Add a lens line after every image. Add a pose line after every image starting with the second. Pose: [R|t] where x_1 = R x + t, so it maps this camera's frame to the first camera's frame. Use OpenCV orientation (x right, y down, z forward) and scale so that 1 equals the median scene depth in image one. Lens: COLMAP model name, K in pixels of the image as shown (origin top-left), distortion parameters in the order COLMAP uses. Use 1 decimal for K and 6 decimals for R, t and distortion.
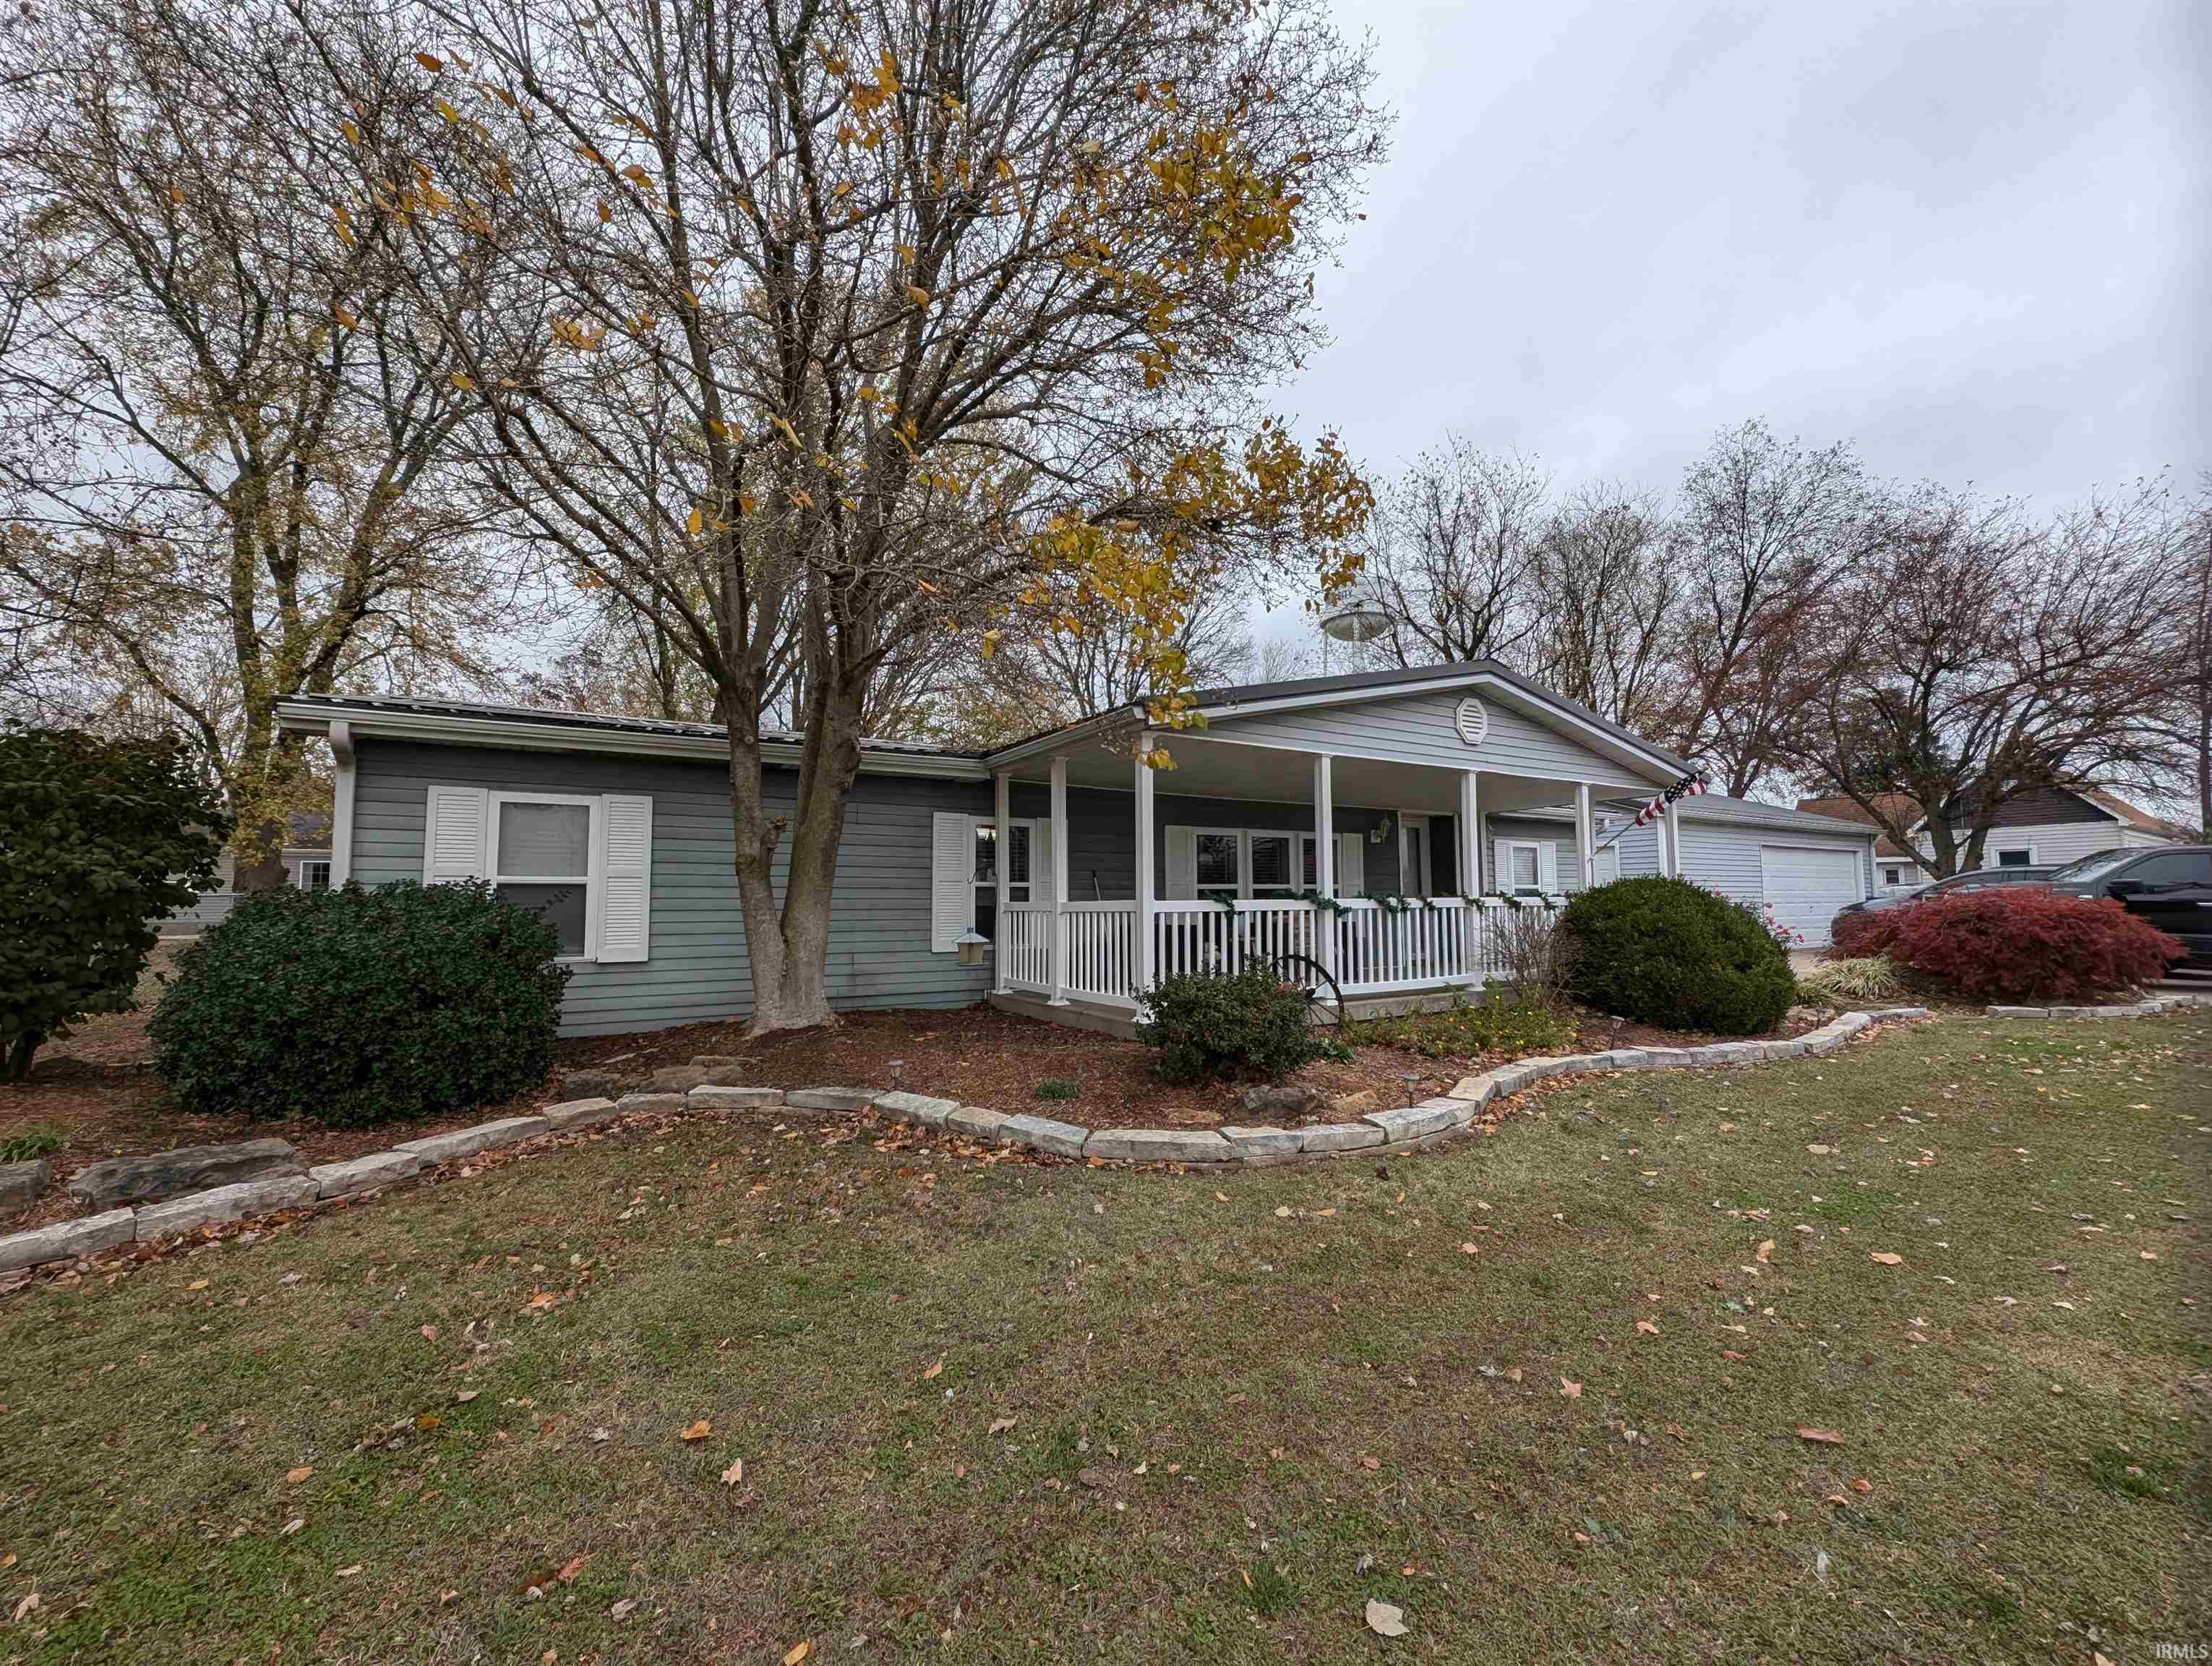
lens RADIAL K [[901.3, 0, 1106.0], [0, 901.3, 833.0], [0, 0, 1]] dist [-0.000367, -0.000023]
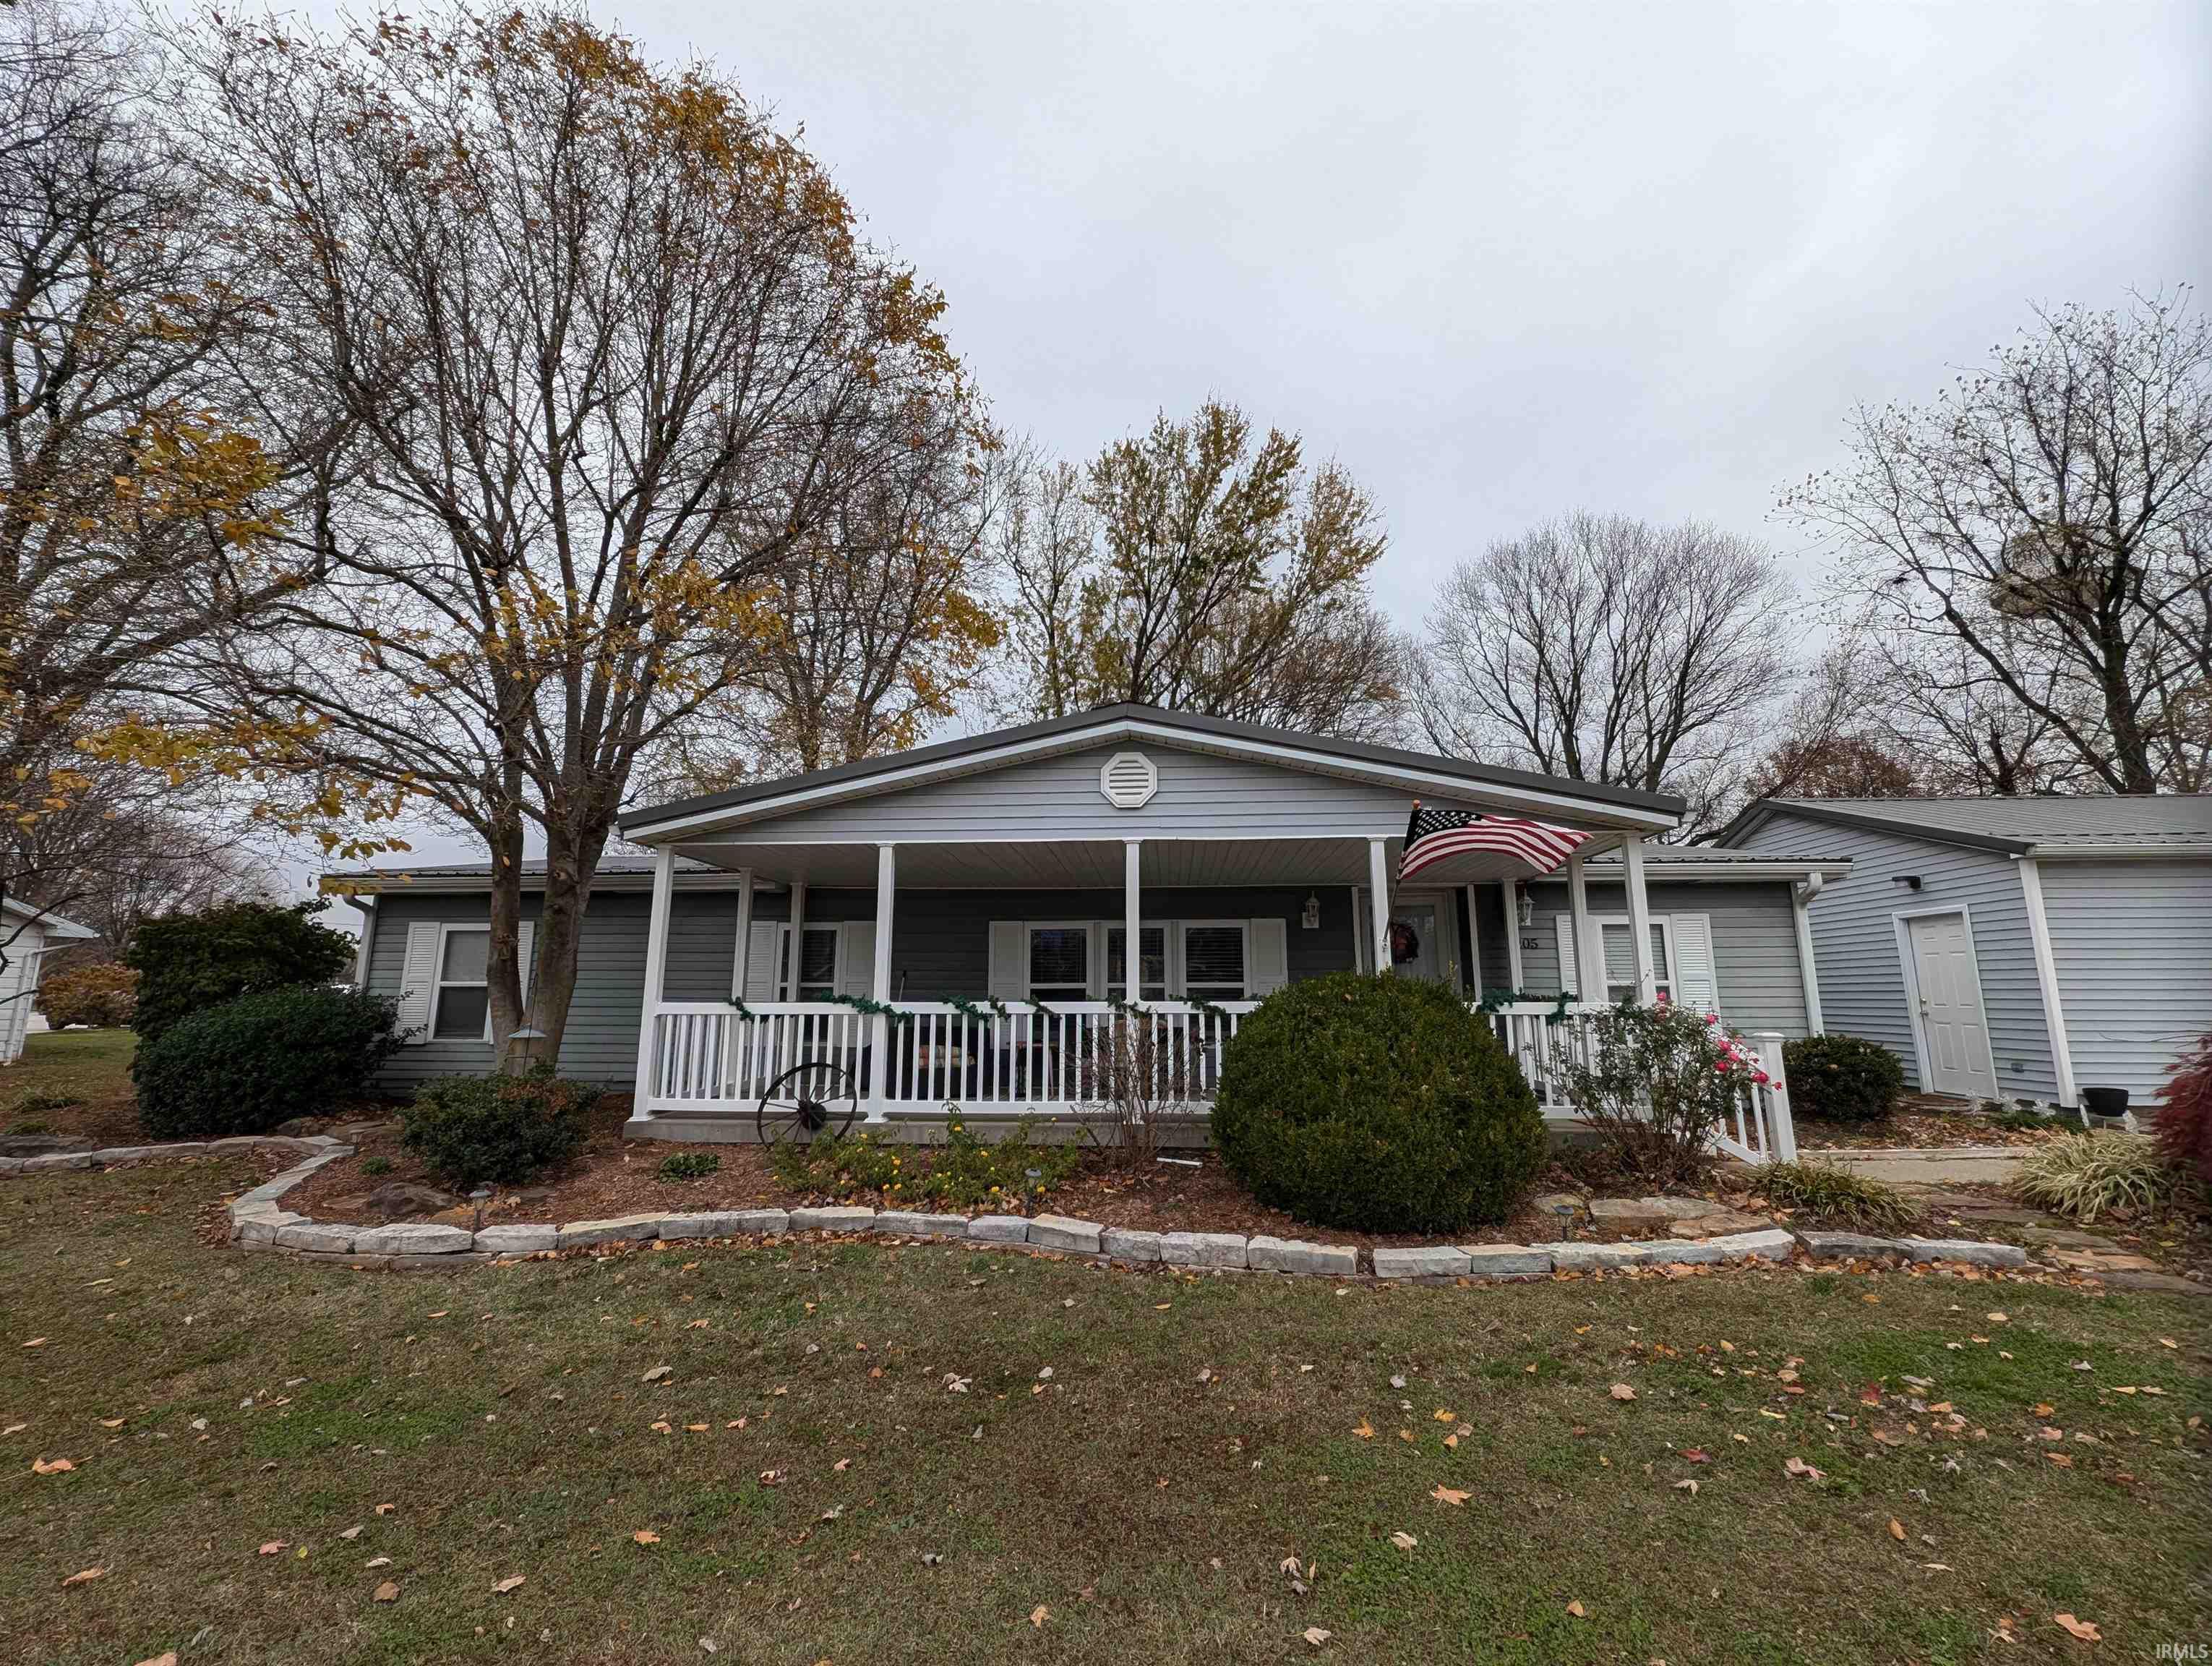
lens RADIAL K [[884.9, 0, 1106.0], [0, 884.9, 833.0], [0, 0, 1]] dist [0.001357, 0.000050]
pose [[0.811554, -0.097943, -0.576010, 0.899172], [0.039950, 0.992844, -0.112534, 0.011828], [0.582911, 0.068316, 0.809659, 0.377242]]
